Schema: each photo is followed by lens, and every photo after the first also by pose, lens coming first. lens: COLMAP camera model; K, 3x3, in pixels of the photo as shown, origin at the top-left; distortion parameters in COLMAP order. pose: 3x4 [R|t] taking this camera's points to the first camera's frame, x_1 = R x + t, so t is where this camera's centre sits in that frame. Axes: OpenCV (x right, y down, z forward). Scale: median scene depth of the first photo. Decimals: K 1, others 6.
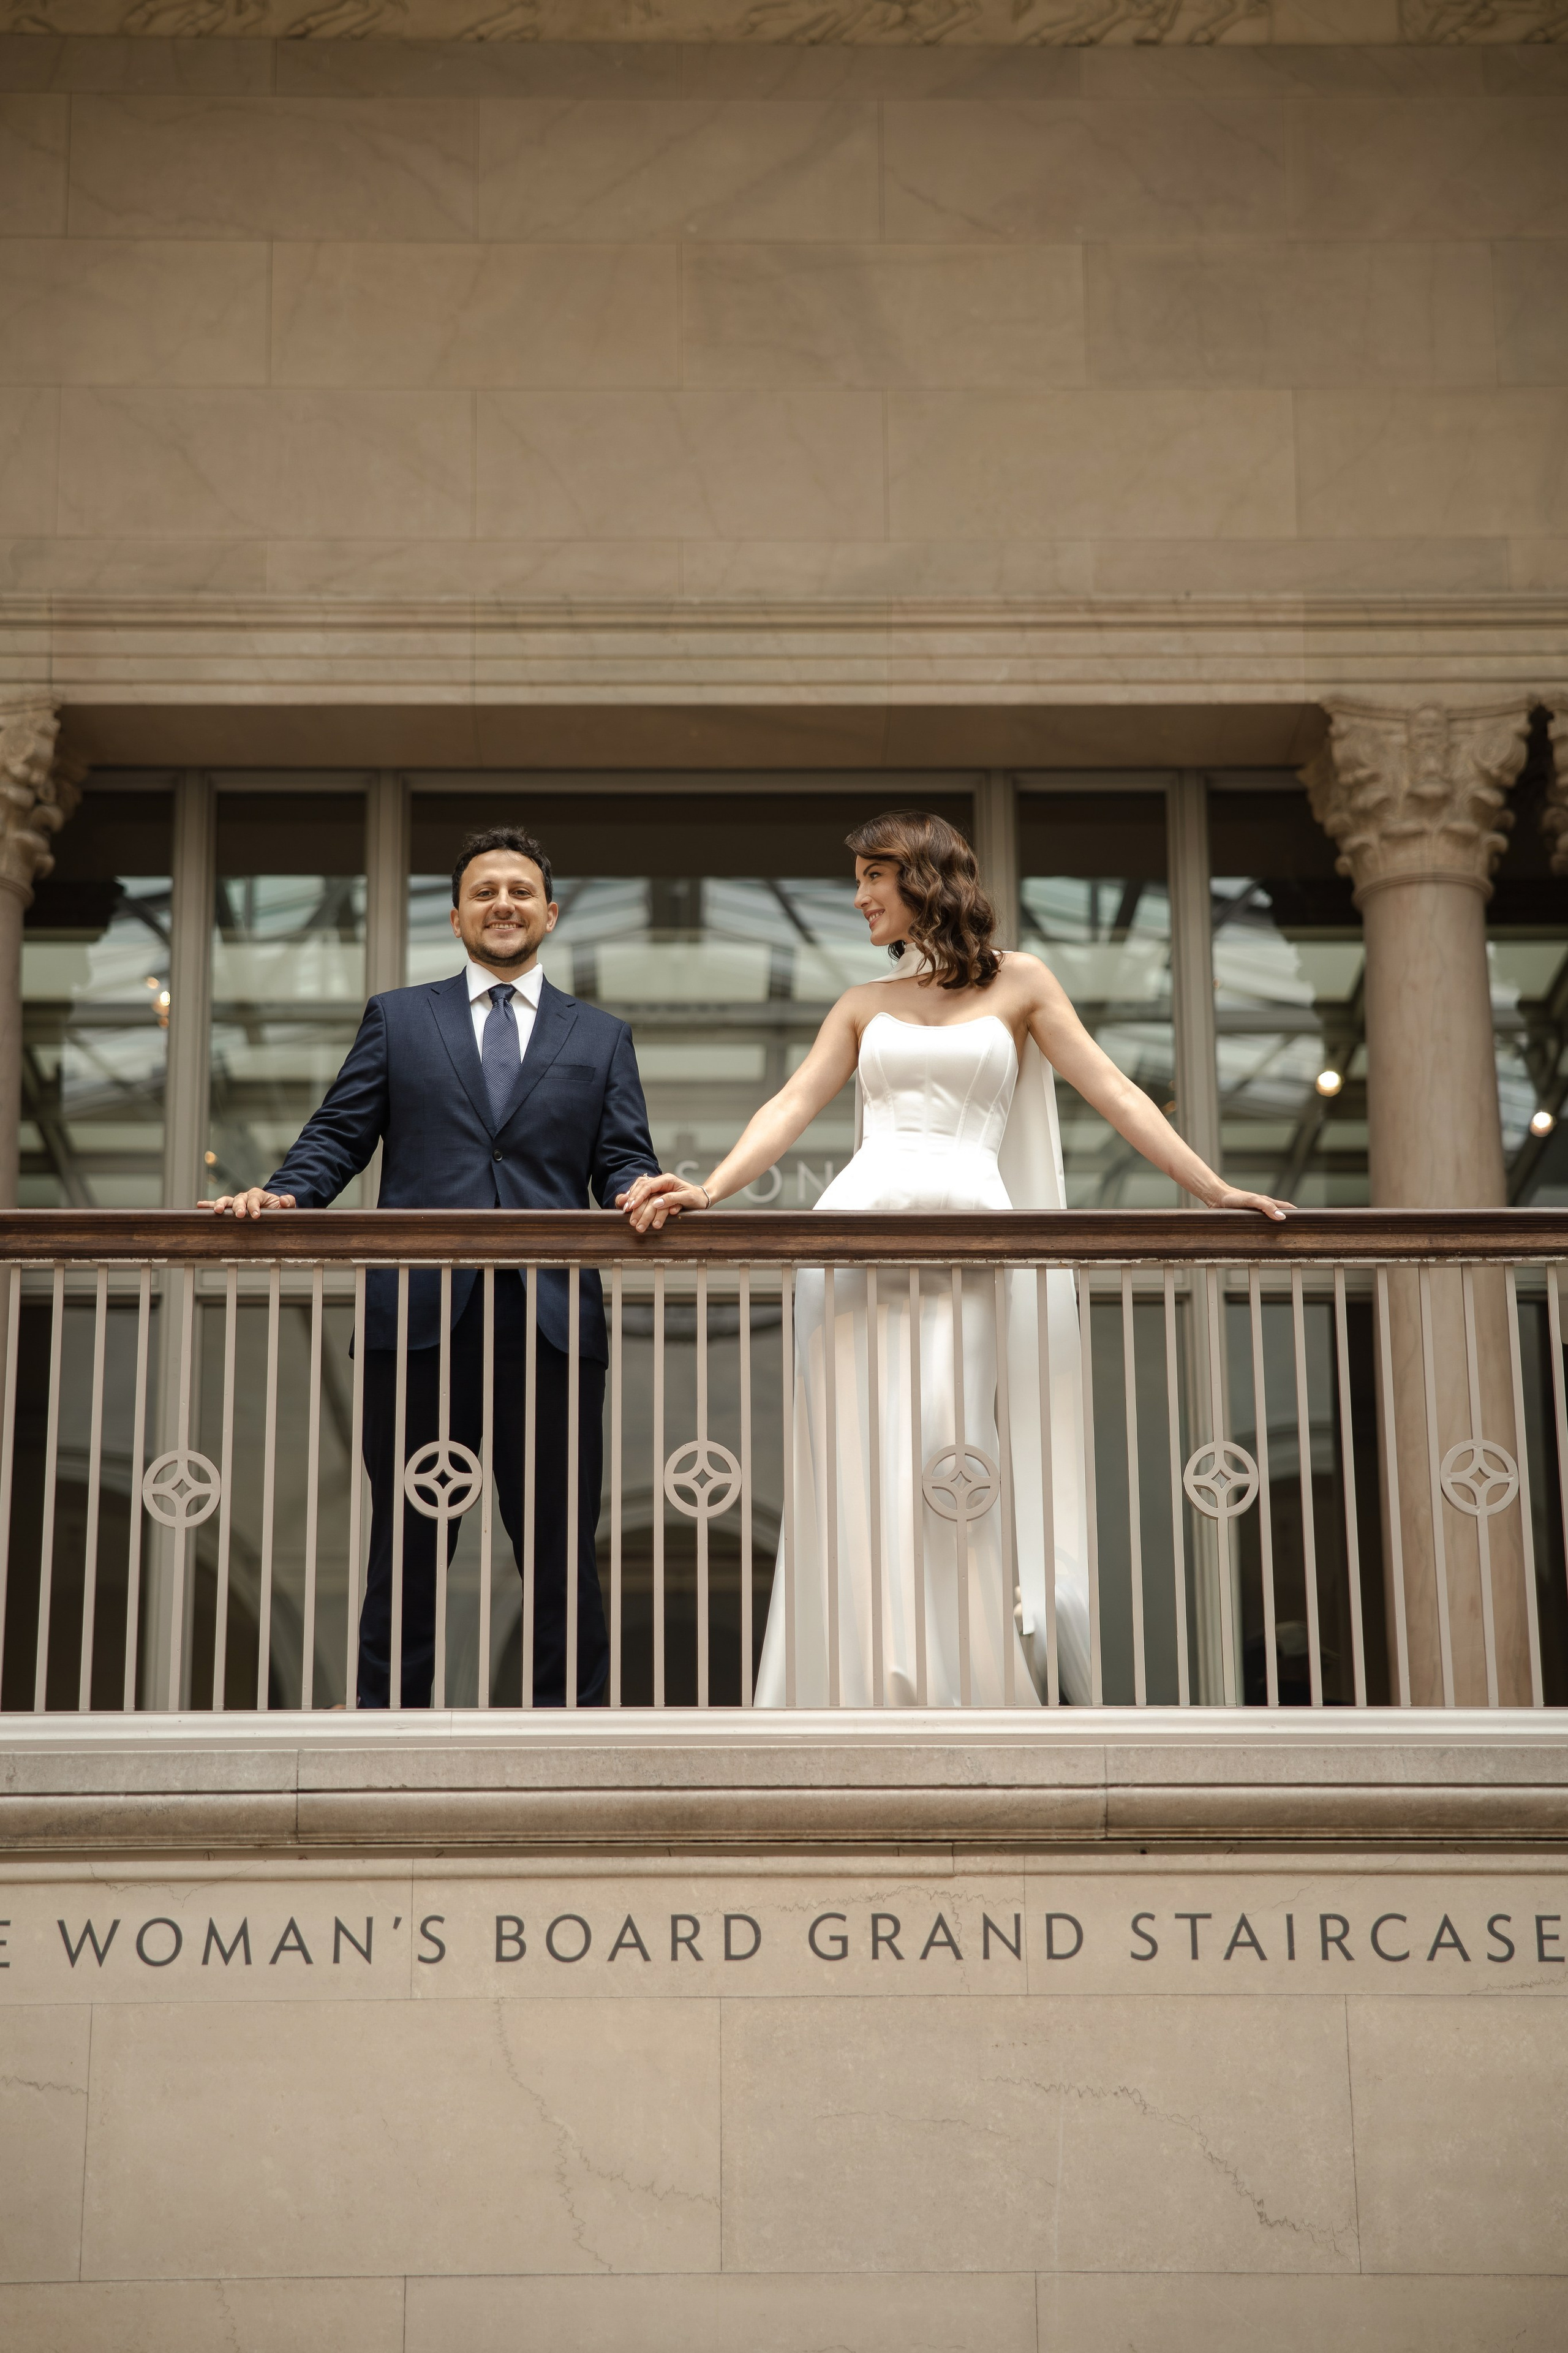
lens RADIAL K [[4960.0, 0, 784.0], [0, 4960.0, 1176.5], [0, 0, 1]] dist [0.253444, 0.118961]
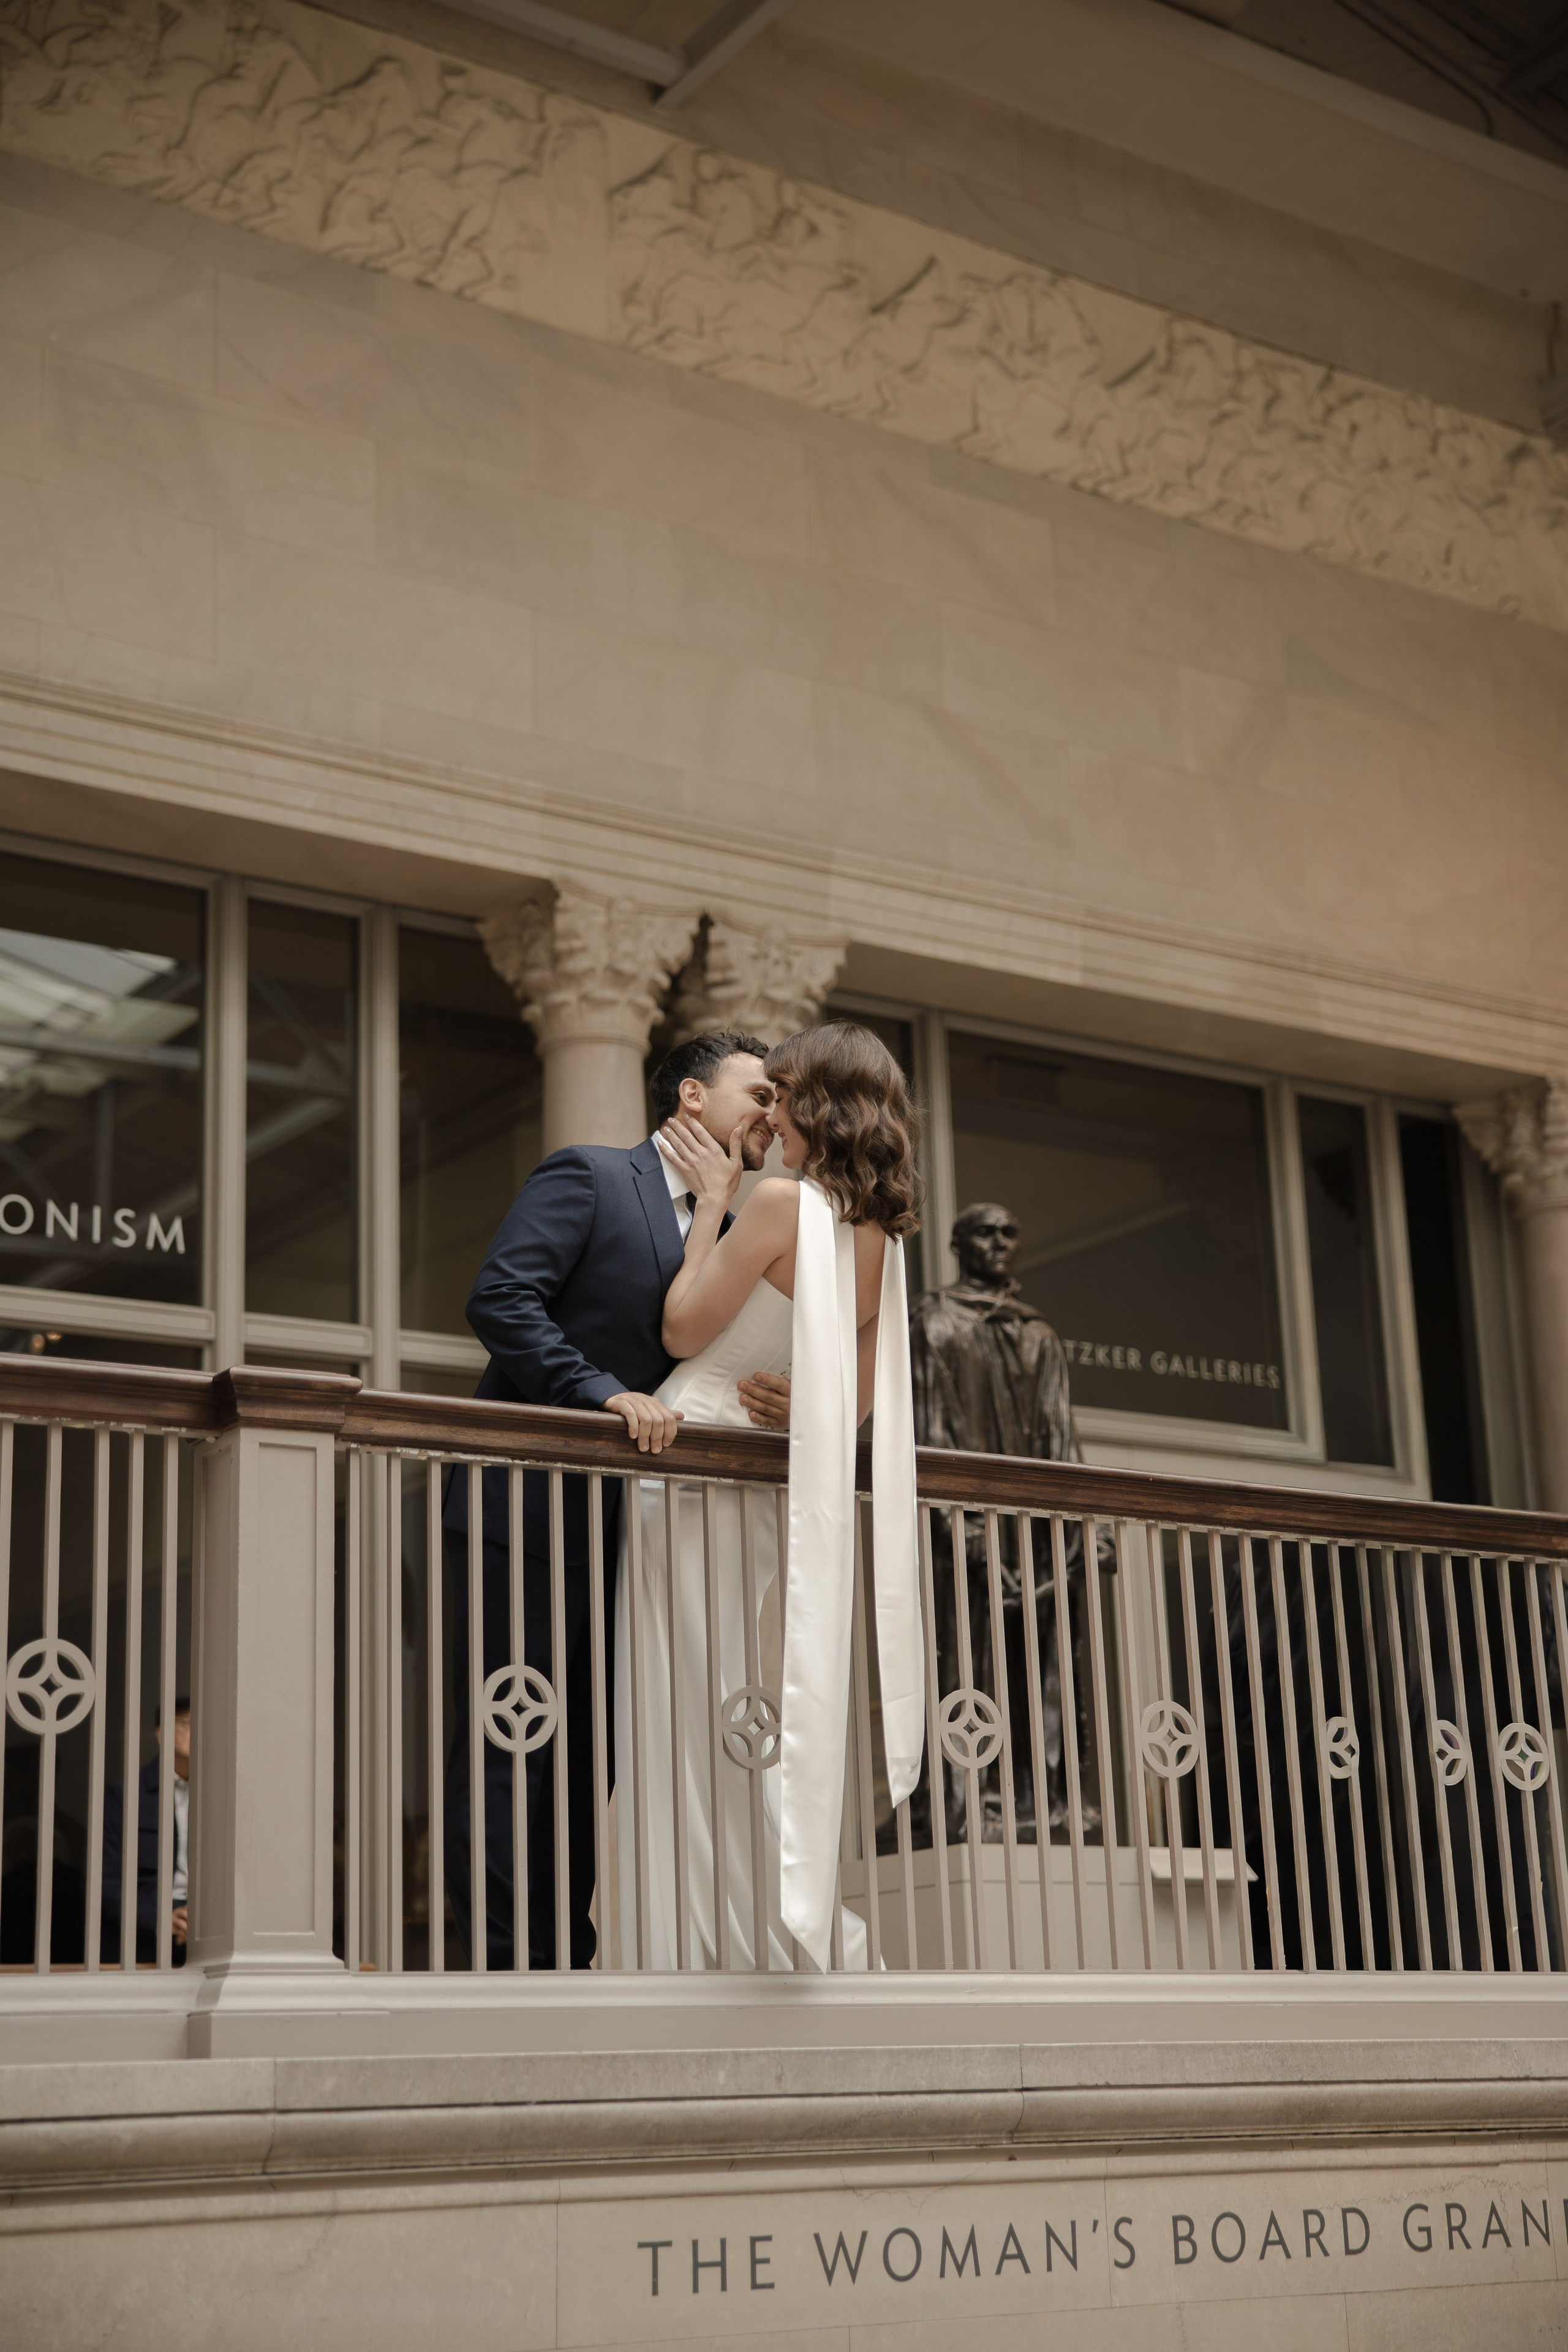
lens RADIAL K [[3516.8, 0, 784.0], [0, 3516.8, 1176.0], [0, 0, 1]] dist [0.099508, 0.105893]
pose [[0.821231, 0.125556, 0.556611, -0.307534], [-0.141018, 0.989890, -0.015231, -0.019878], [-0.552896, -0.065984, 0.830634, 0.267038]]
